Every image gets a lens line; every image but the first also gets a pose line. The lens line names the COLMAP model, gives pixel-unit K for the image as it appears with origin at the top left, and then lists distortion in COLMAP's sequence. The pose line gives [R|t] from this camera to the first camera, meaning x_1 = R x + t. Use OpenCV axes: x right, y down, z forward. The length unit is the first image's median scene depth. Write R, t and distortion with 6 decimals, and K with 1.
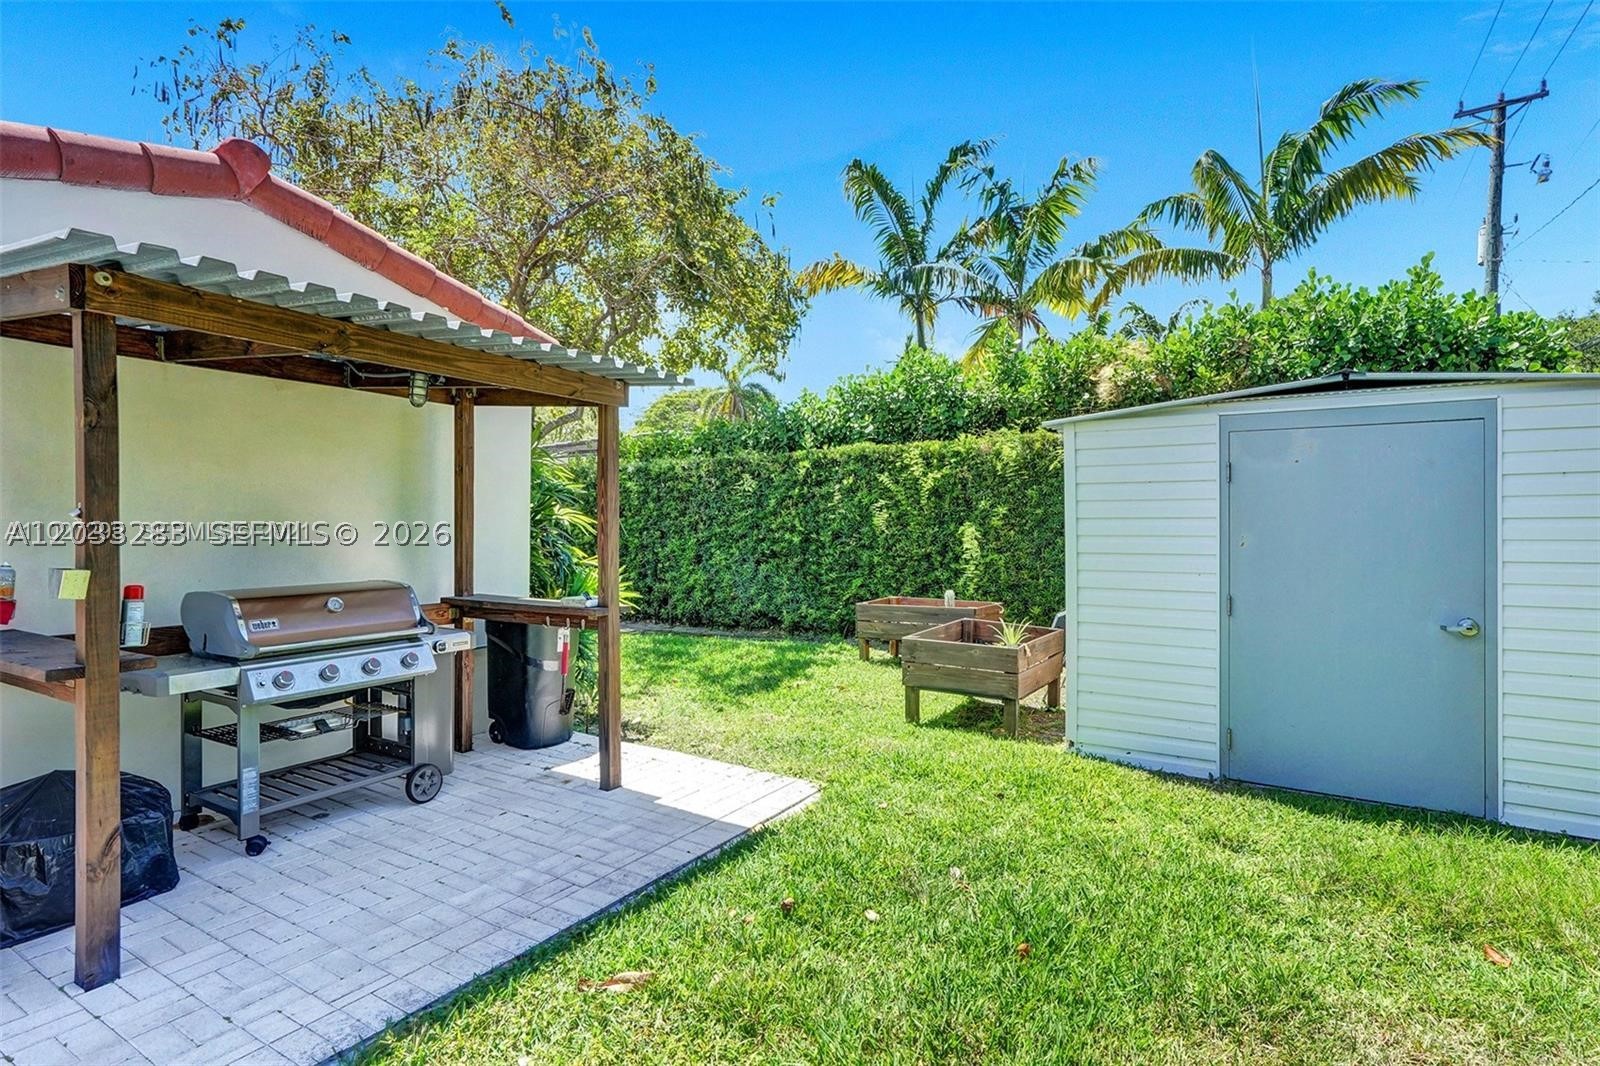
lens RADIAL K [[801.1, 0, 799.0], [0, 801.1, 524.4], [0, 0, 1]] dist [0.011298, 0.000187]
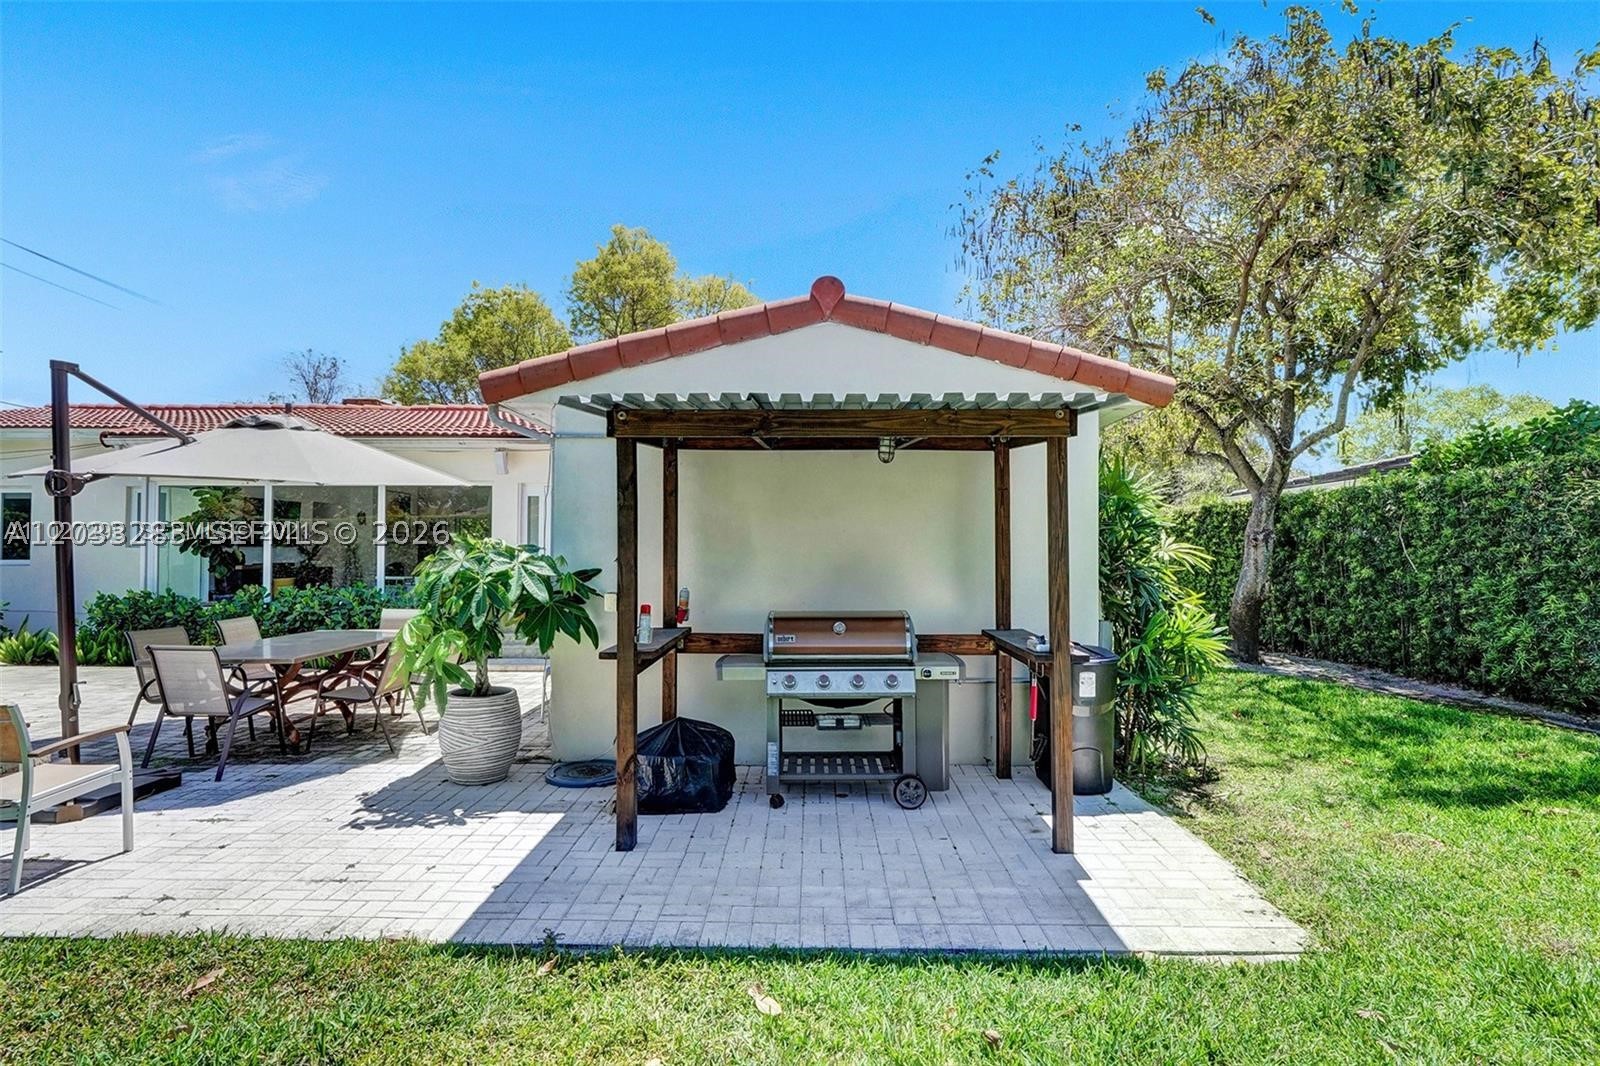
lens RADIAL K [[787.5, 0, 800.0], [0, 787.5, 533.0], [0, 0, 1]] dist [-0.000687, 0.000424]
pose [[0.522009, -0.024272, -0.852595, 0.331396], [0.003170, 0.999643, -0.026517, -0.011375], [0.852934, 0.011140, 0.521899, 0.231694]]
